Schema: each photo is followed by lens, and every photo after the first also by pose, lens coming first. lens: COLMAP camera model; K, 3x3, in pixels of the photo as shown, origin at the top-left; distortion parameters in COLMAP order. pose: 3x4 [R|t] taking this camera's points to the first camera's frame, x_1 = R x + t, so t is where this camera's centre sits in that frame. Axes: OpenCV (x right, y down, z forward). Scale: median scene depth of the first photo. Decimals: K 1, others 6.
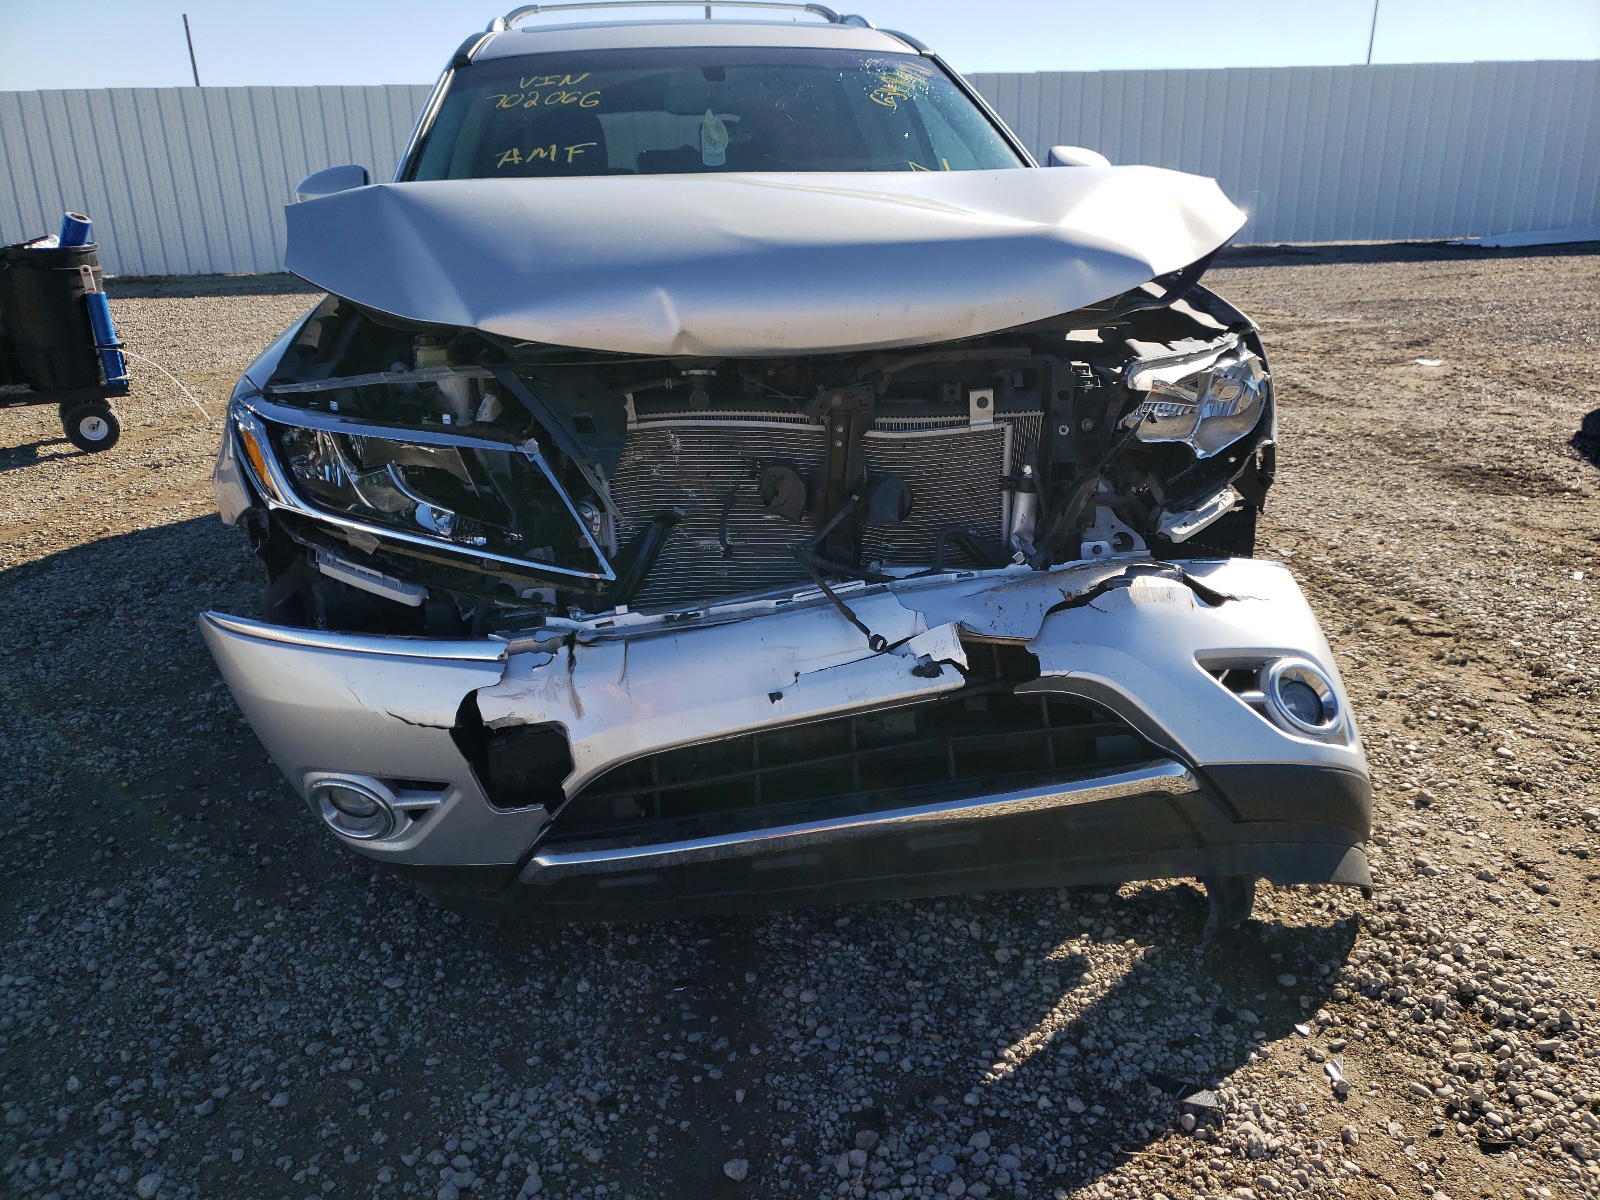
lens RADIAL K [[1215.1, 0, 800.0], [0, 1215.1, 600.0], [0, 0, 1]] dist [0.000650, 0.000857]
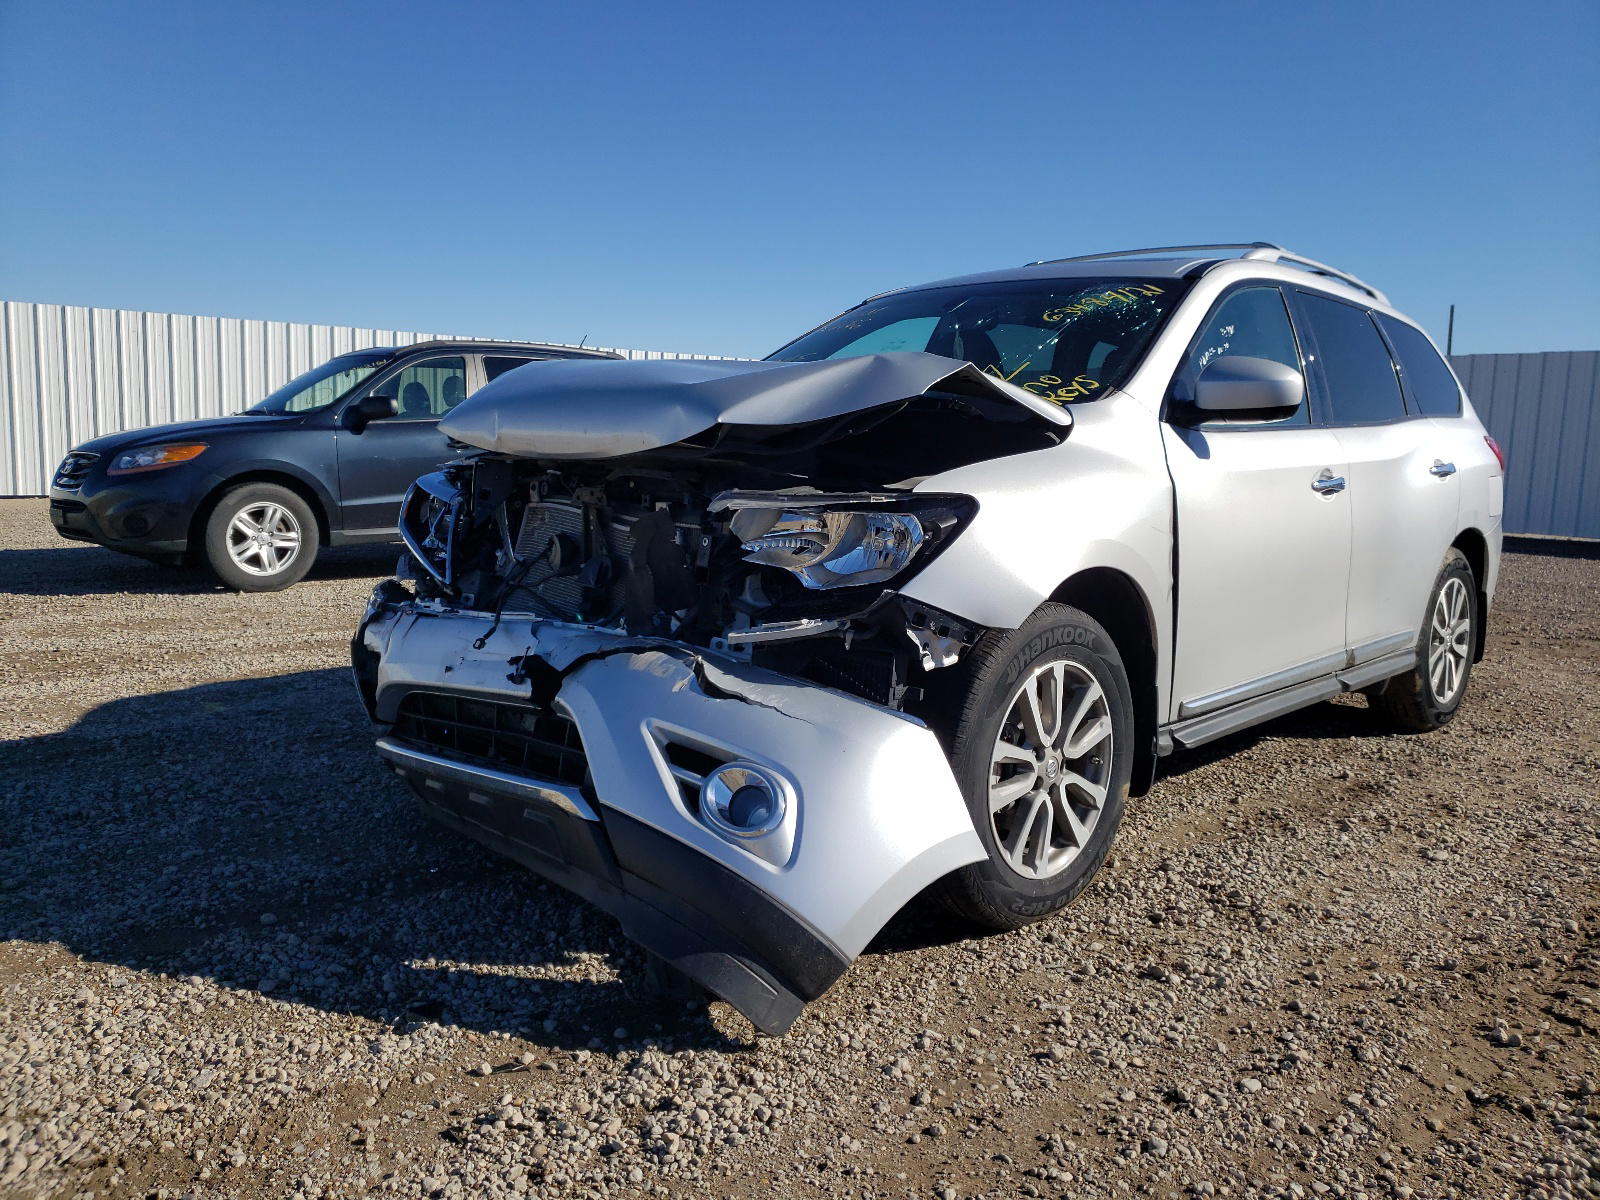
lens RADIAL K [[1215.1, 0, 800.0], [0, 1215.1, 600.0], [0, 0, 1]] dist [0.000650, 0.000857]
pose [[0.609499, 0.149126, -0.778635, 1.353019], [-0.304218, 0.950955, -0.056006, -0.047768], [0.732095, 0.271011, 0.624972, 0.344414]]
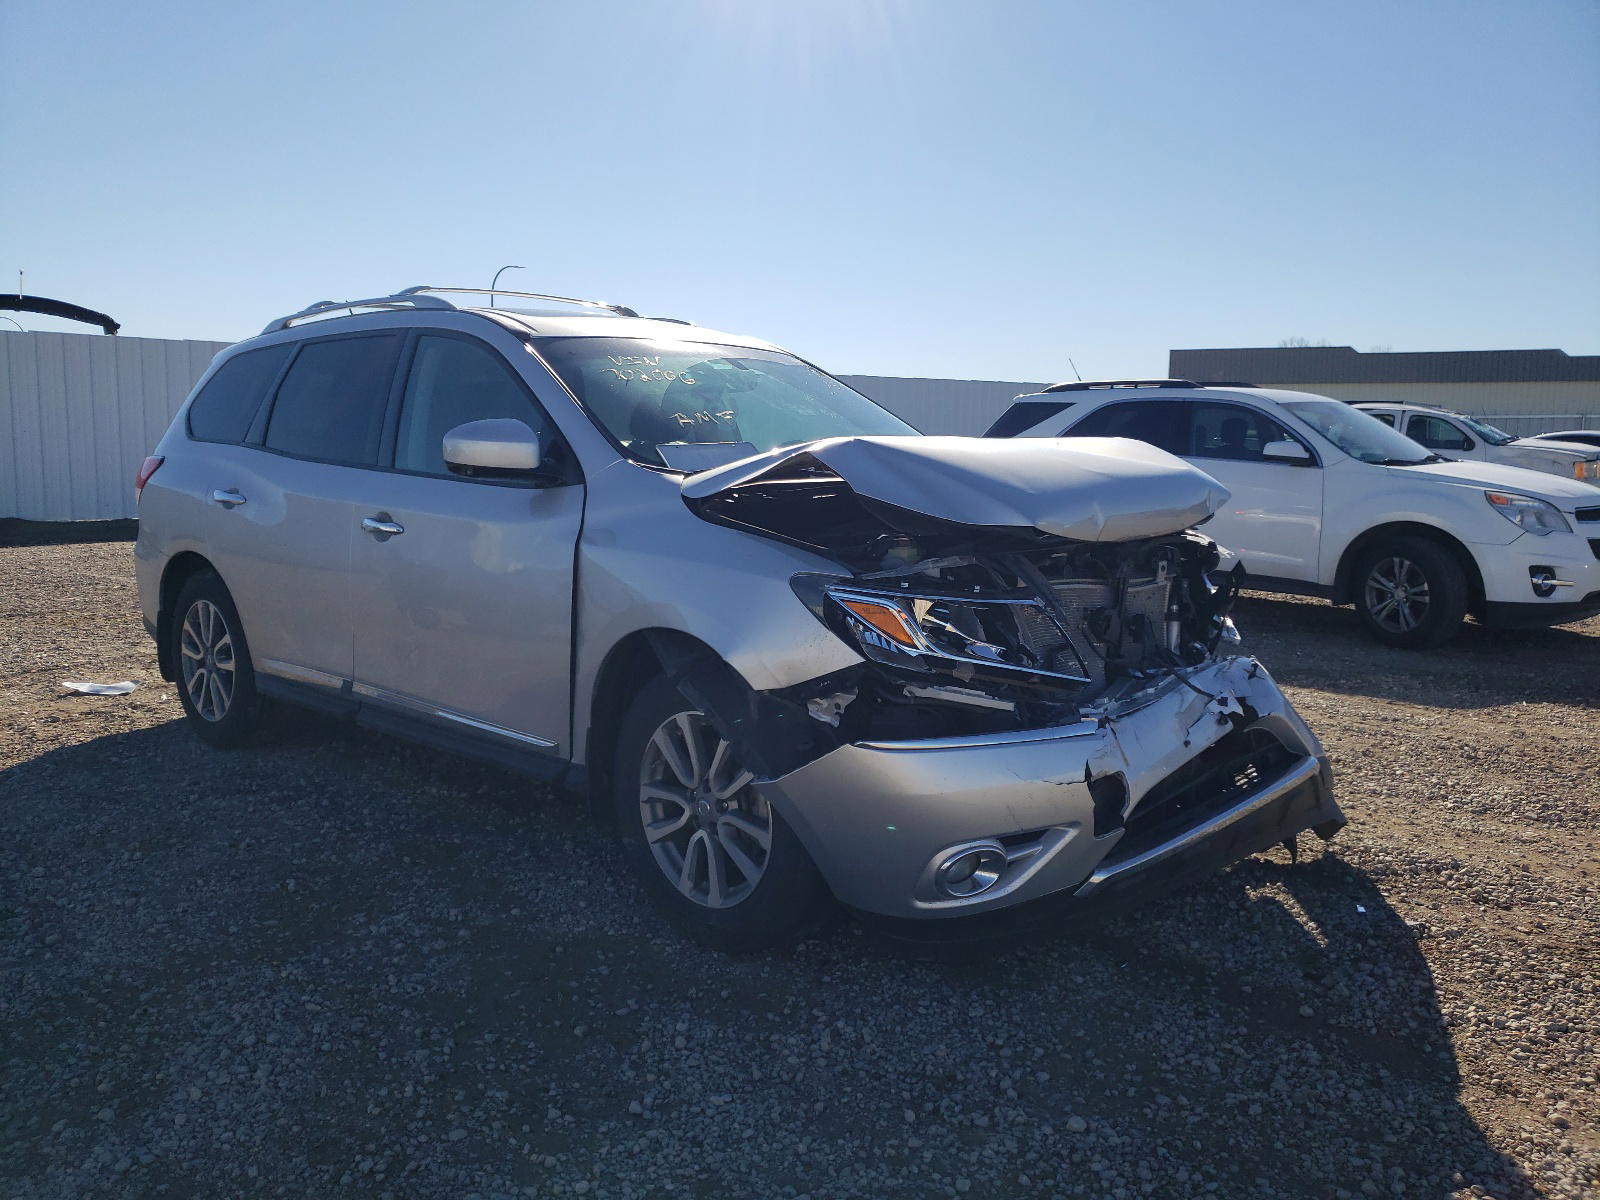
lens RADIAL K [[1215.1, 0, 800.0], [0, 1215.1, 600.0], [0, 0, 1]] dist [0.000650, 0.000857]
pose [[0.799106, -0.047744, 0.599292, -1.346893], [0.168081, 0.974832, -0.146460, 0.044000], [-0.577216, 0.217766, 0.787019, -0.019463]]
